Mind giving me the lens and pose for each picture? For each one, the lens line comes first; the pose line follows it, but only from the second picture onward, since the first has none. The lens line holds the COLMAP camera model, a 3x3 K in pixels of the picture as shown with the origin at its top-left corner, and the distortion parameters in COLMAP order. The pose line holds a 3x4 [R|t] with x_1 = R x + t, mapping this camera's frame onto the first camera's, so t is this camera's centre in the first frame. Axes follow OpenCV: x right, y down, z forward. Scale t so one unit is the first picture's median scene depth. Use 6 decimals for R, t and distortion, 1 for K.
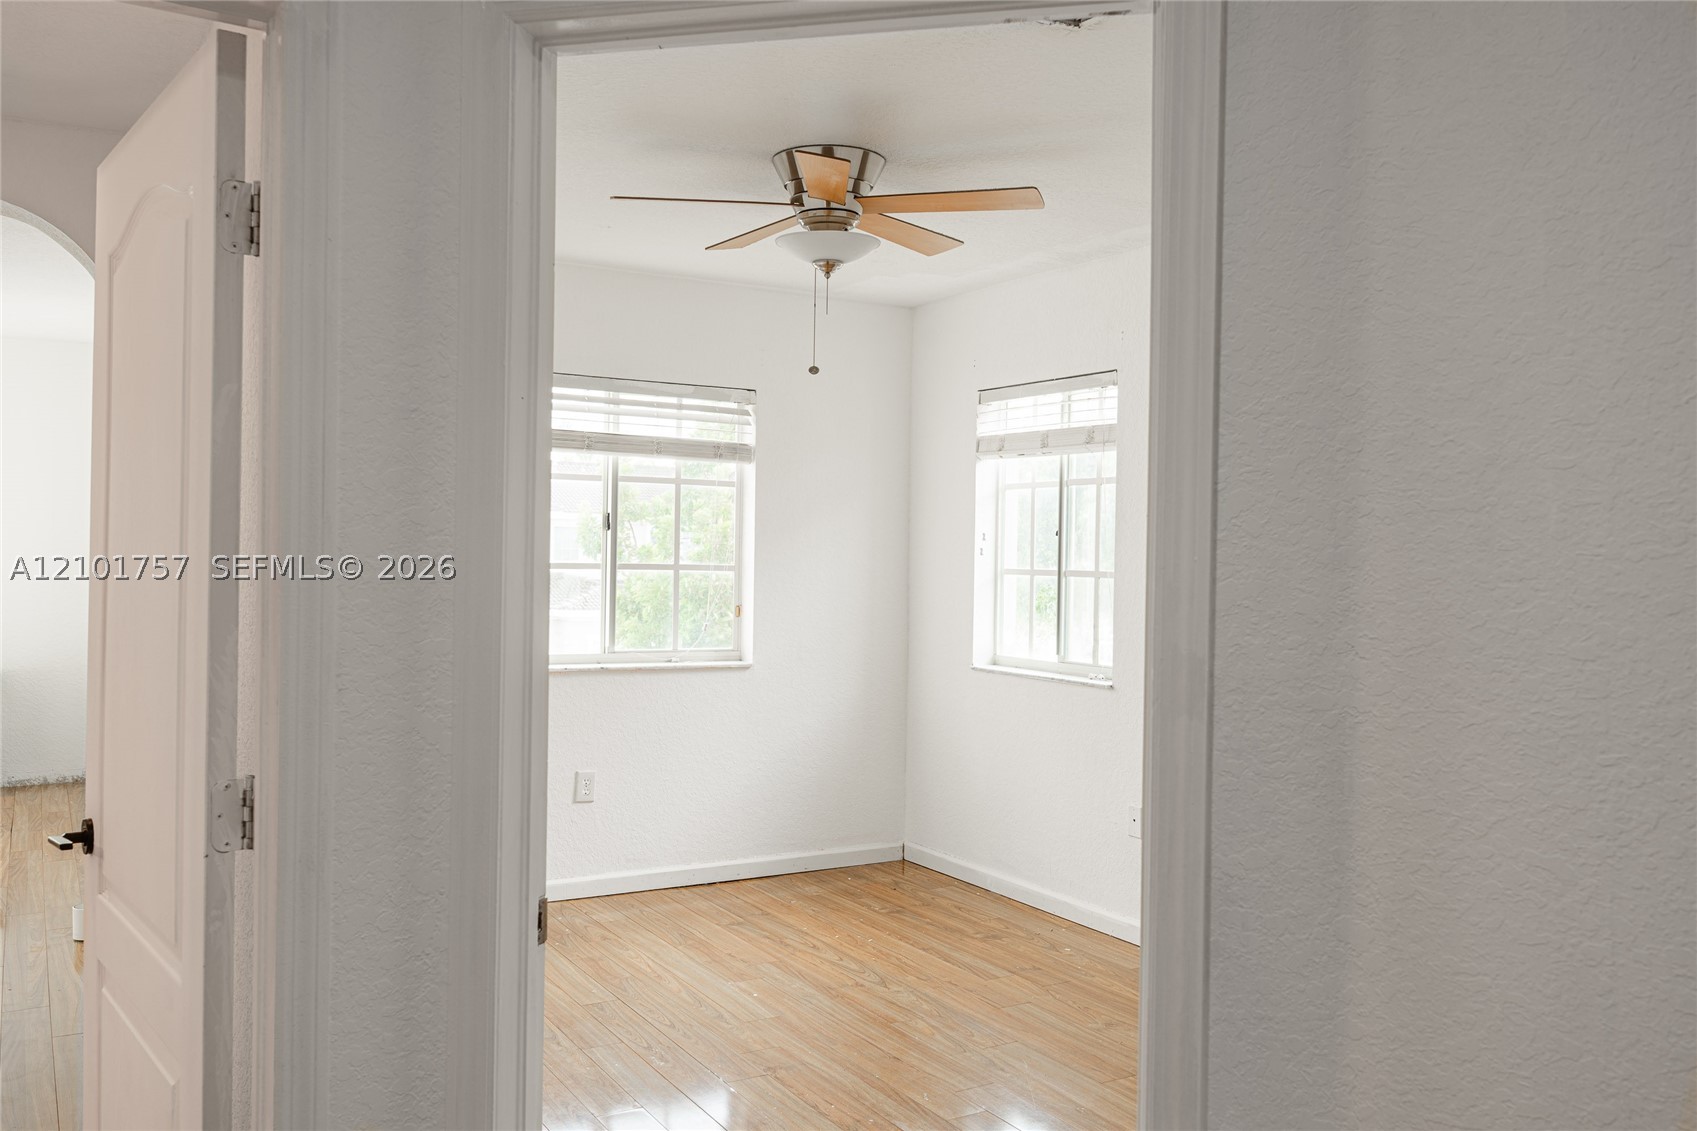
lens RADIAL K [[1349.2, 0, 841.2], [0, 1349.2, 578.1], [0, 0, 1]] dist [-0.003863, -0.007298]
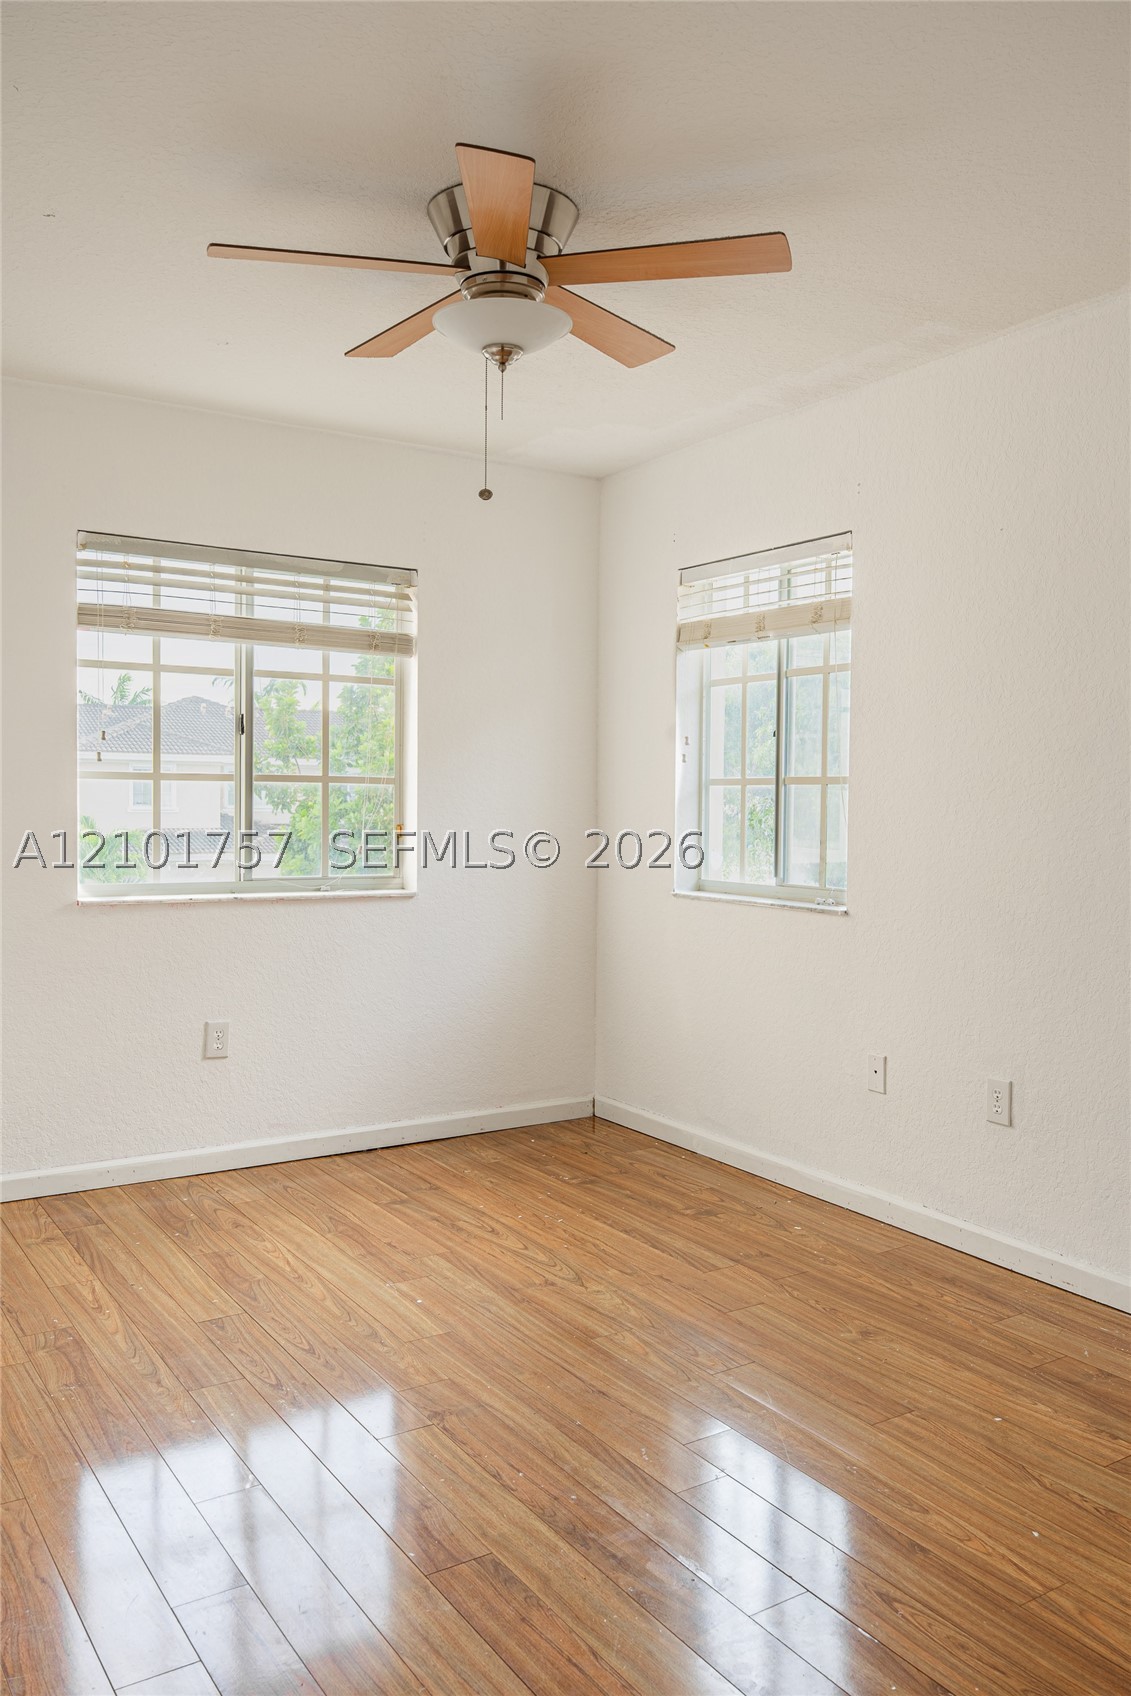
lens RADIAL K [[1348.4, 0, 565.5], [0, 1348.4, 840.3], [0, 0, 1]] dist [-0.003863, -0.007298]
pose [[0.999269, -0.009161, 0.037126, -0.003737], [0.008557, 0.999829, 0.016387, 0.019904], [-0.037270, -0.016057, 0.999176, 0.166624]]
